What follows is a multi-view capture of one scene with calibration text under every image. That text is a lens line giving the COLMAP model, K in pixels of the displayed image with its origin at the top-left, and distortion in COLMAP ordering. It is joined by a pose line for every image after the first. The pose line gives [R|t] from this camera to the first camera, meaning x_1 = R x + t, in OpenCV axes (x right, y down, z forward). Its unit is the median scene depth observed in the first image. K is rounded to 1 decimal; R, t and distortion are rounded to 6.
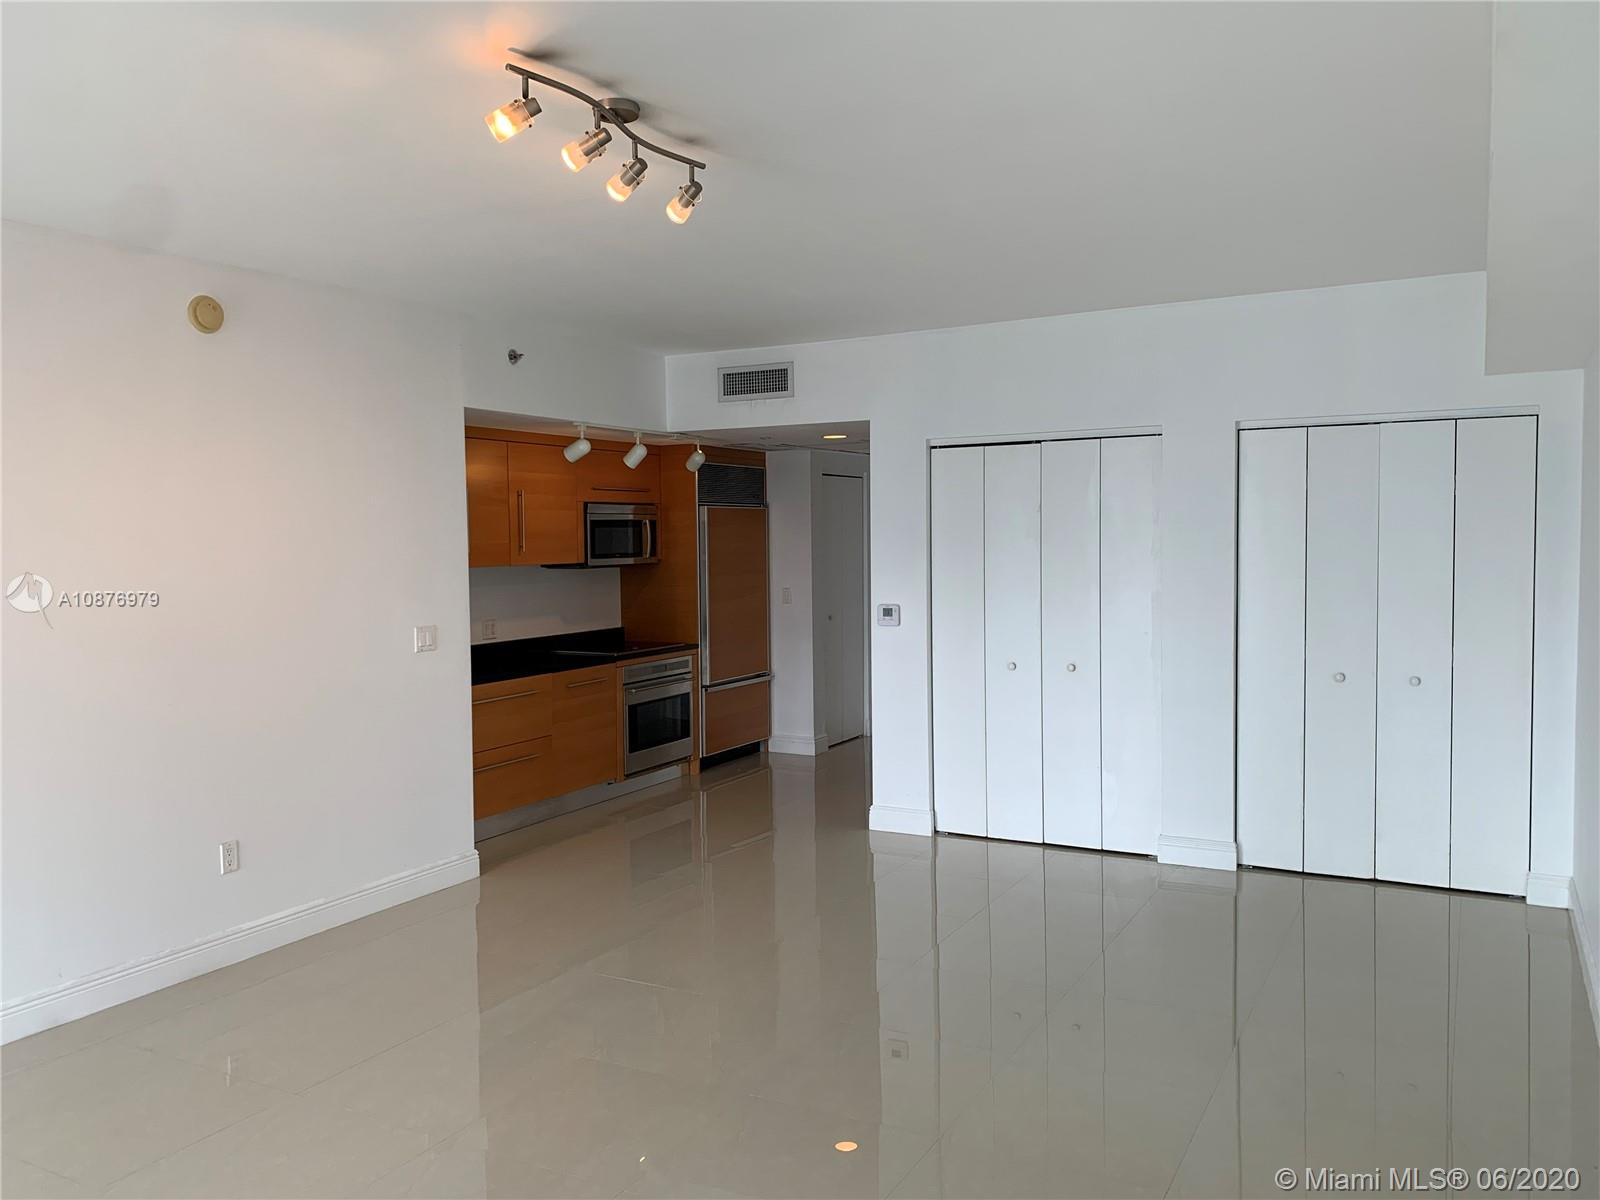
lens RADIAL K [[1204.0, 0, 796.7], [0, 1204.0, 590.4], [0, 0, 1]] dist [0.000573, -0.009601]
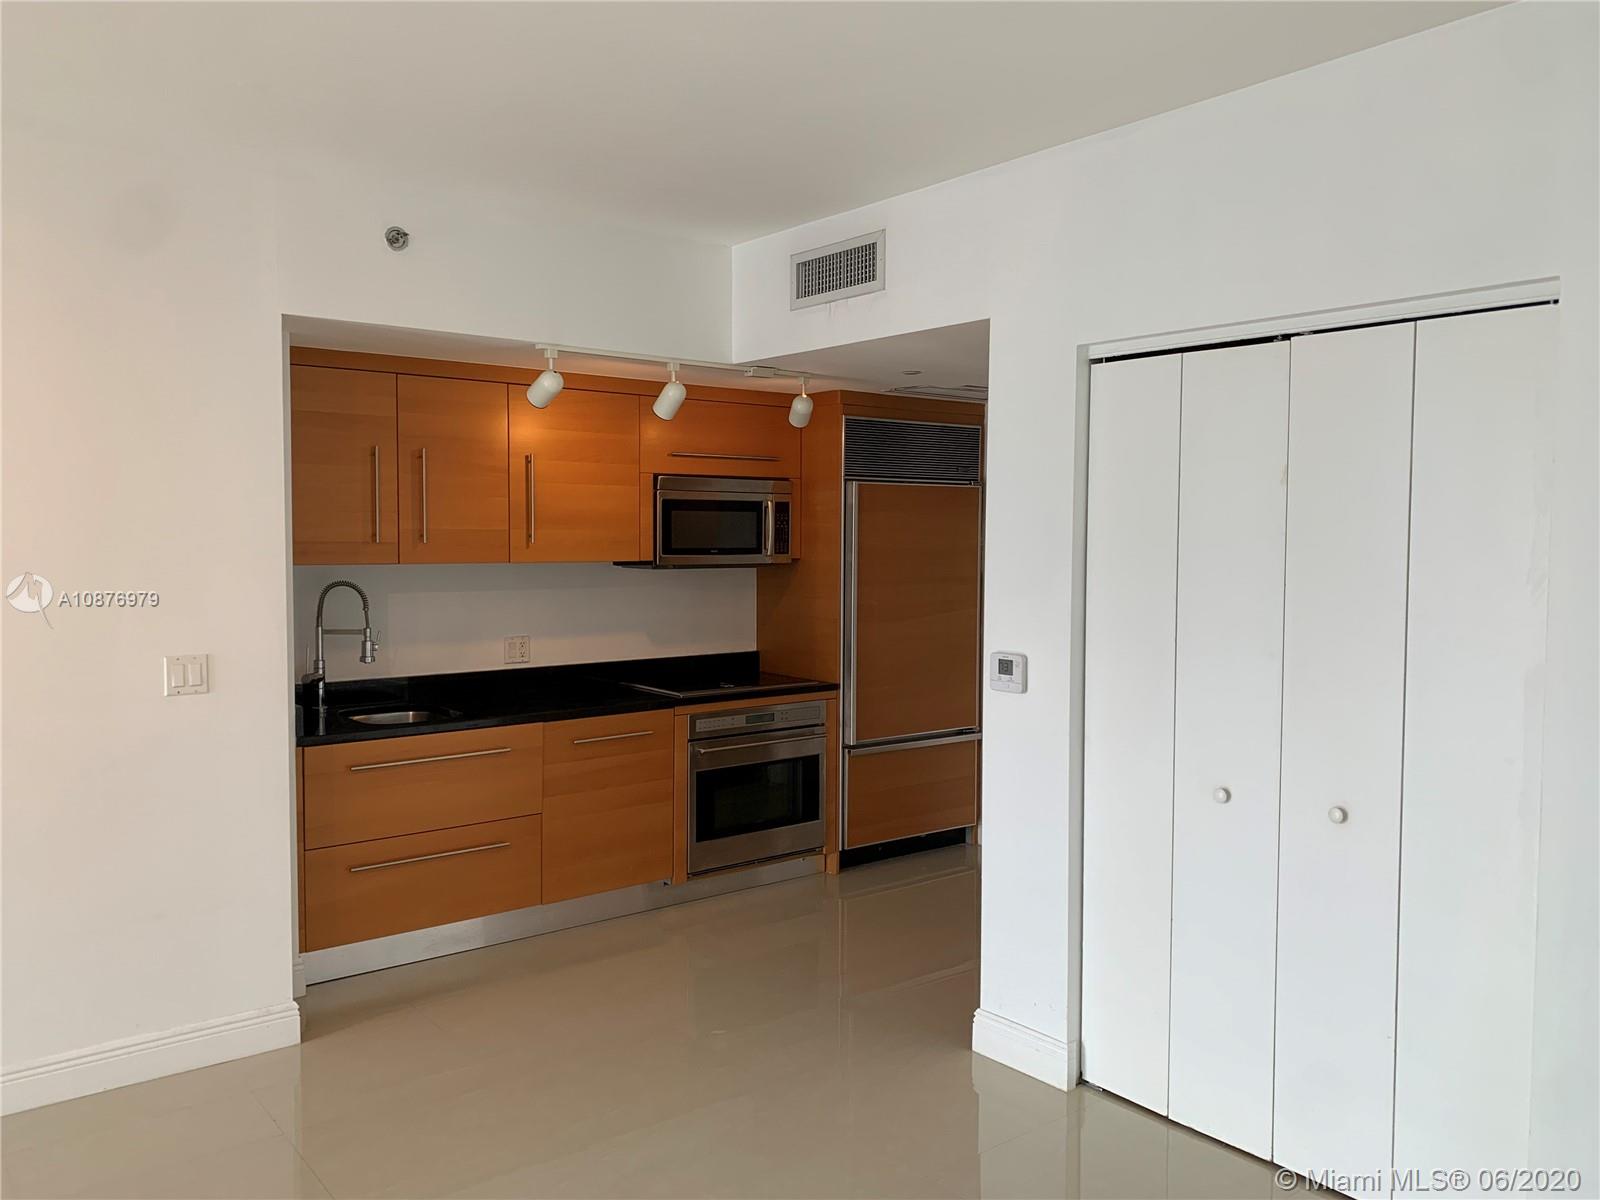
lens RADIAL K [[1204.0, 0, 796.7], [0, 1204.0, 590.4], [0, 0, 1]] dist [0.000573, -0.009601]
pose [[0.918841, 0.036868, -0.392901, 0.174868], [-0.034251, 0.999320, 0.013670, -0.018098], [0.393138, 0.000897, 0.919479, 0.394678]]
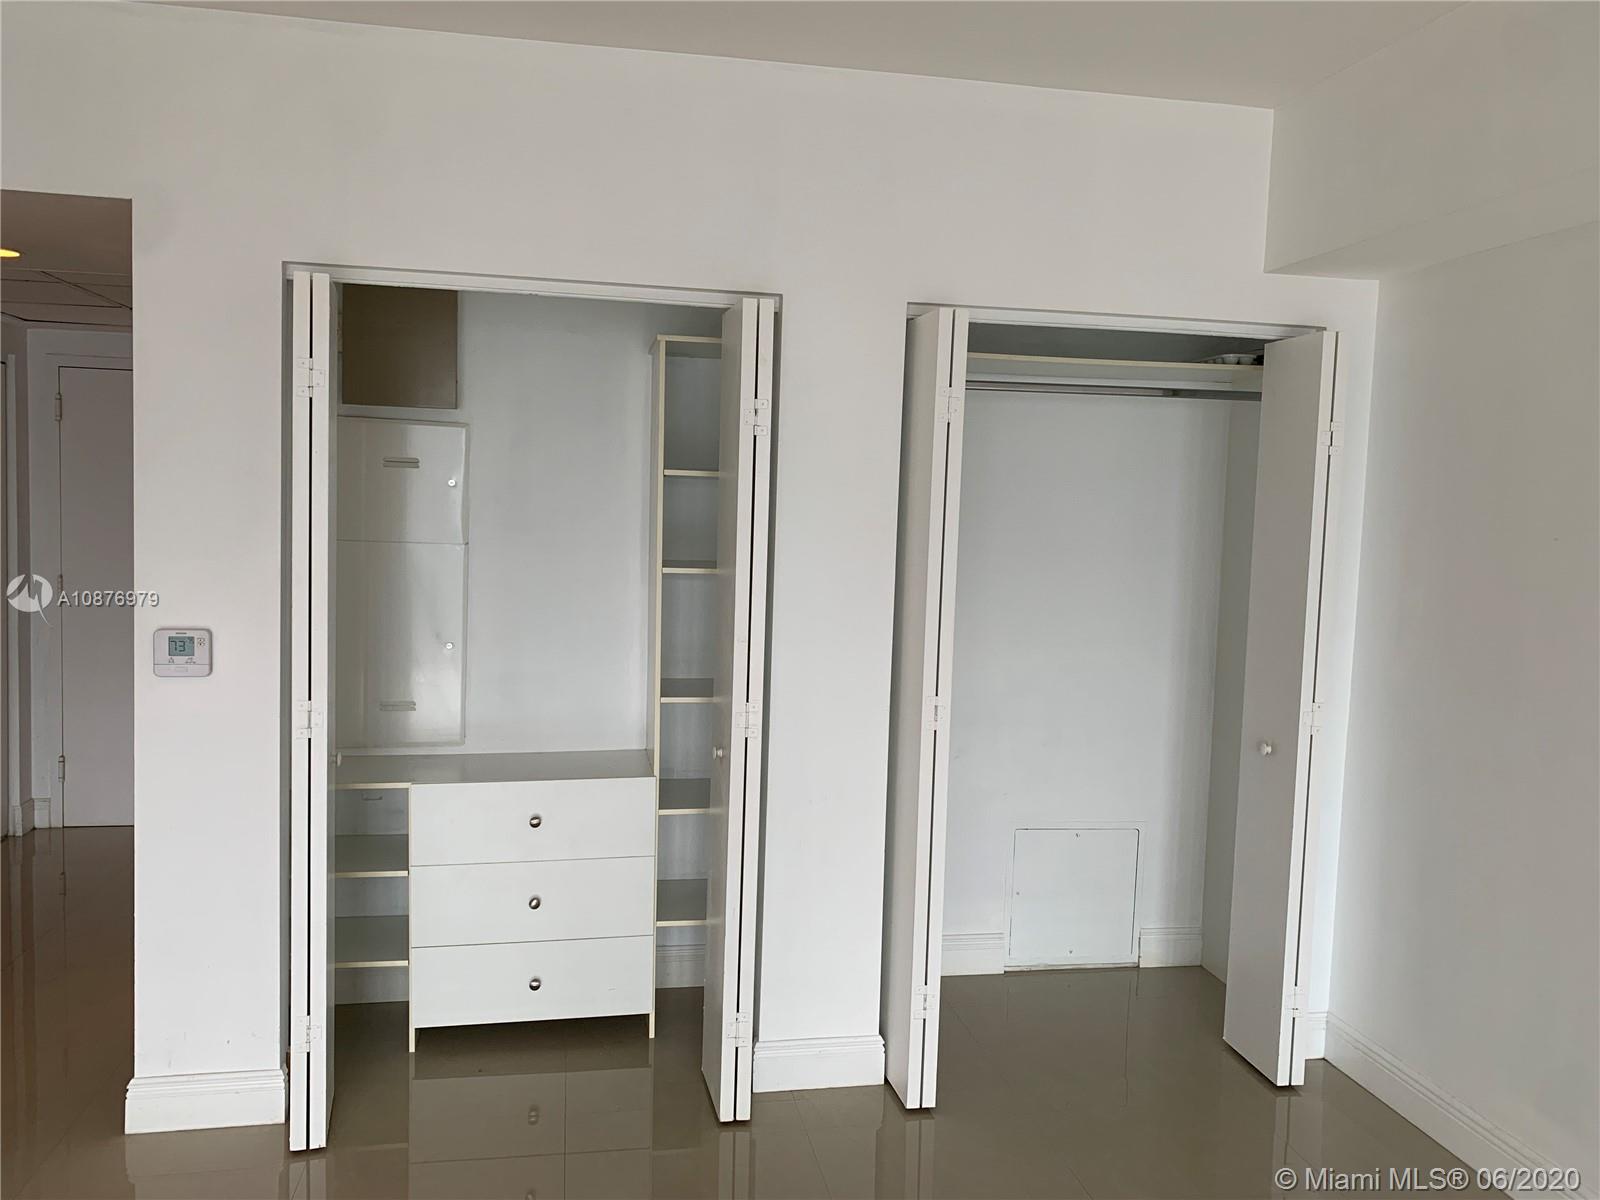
lens RADIAL K [[1204.0, 0, 796.7], [0, 1204.0, 590.4], [0, 0, 1]] dist [0.000573, -0.009601]
pose [[0.774213, -0.005753, 0.632899, -0.024830], [-0.016356, 0.999443, 0.029093, -0.016190], [-0.632714, -0.032876, 0.773687, 0.445553]]
